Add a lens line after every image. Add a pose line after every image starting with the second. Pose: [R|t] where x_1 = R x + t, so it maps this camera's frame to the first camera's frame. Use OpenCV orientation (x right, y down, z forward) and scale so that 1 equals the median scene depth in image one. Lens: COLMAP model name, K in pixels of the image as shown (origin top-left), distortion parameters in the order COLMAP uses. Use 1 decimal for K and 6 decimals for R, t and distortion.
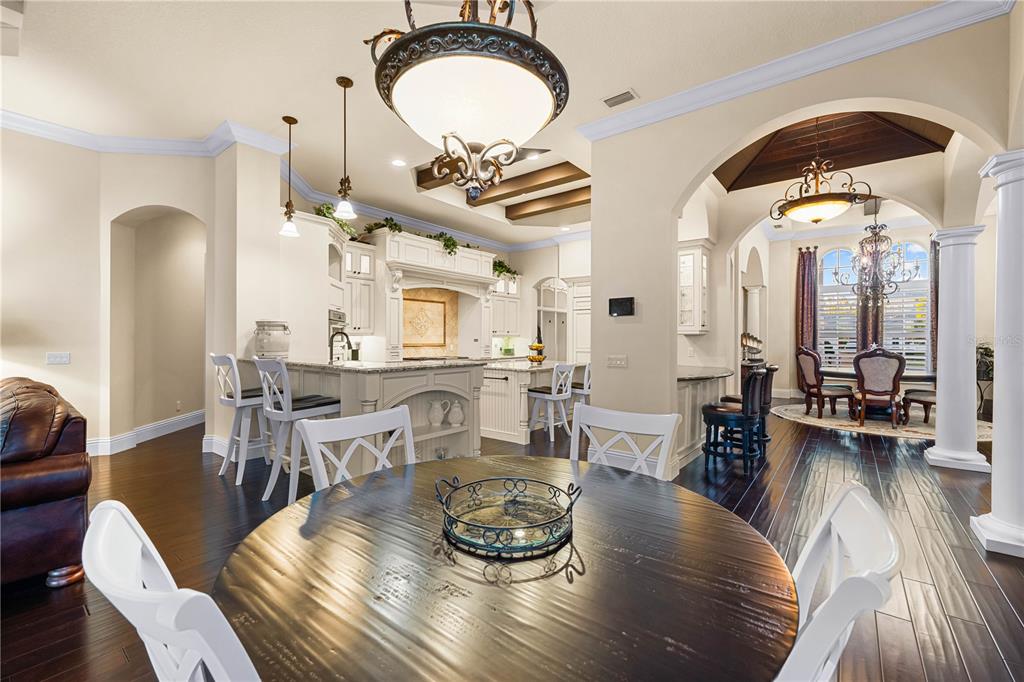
lens RADIAL K [[424.2, 0, 512.0], [0, 424.2, 341.0], [0, 0, 1]] dist [0.000493, 0.000067]
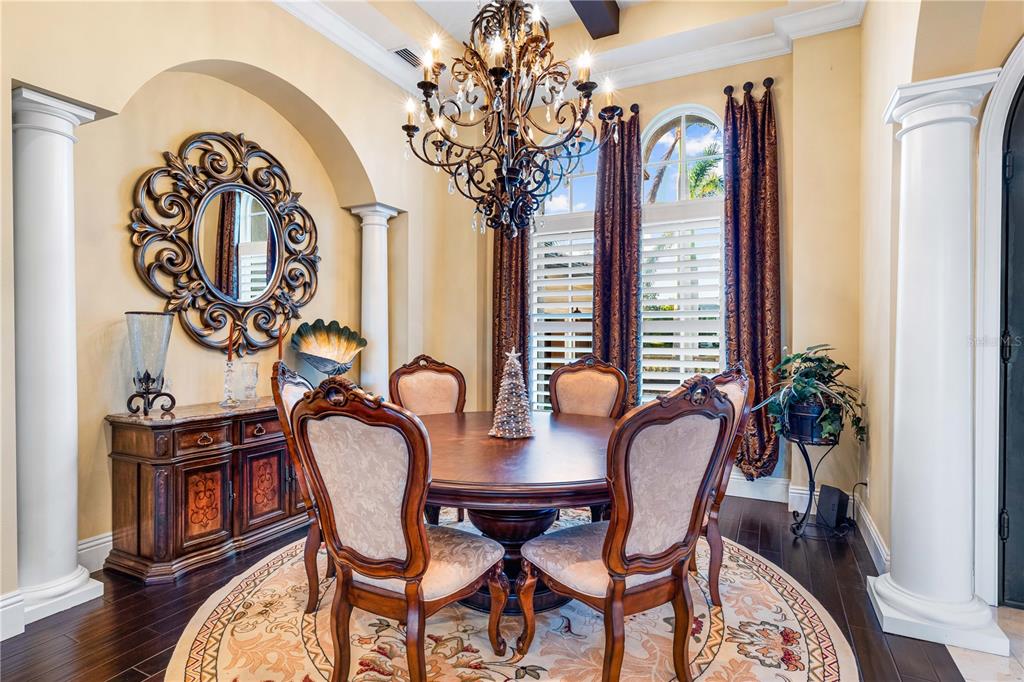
lens RADIAL K [[519.9, 0, 512.0], [0, 519.9, 341.0], [0, 0, 1]] dist [0.000639, -0.000145]
pose [[0.979081, -0.004814, 0.203414, 0.741055], [0.003823, 0.999979, 0.005268, -0.001887], [-0.203435, -0.004380, 0.979079, 0.590593]]
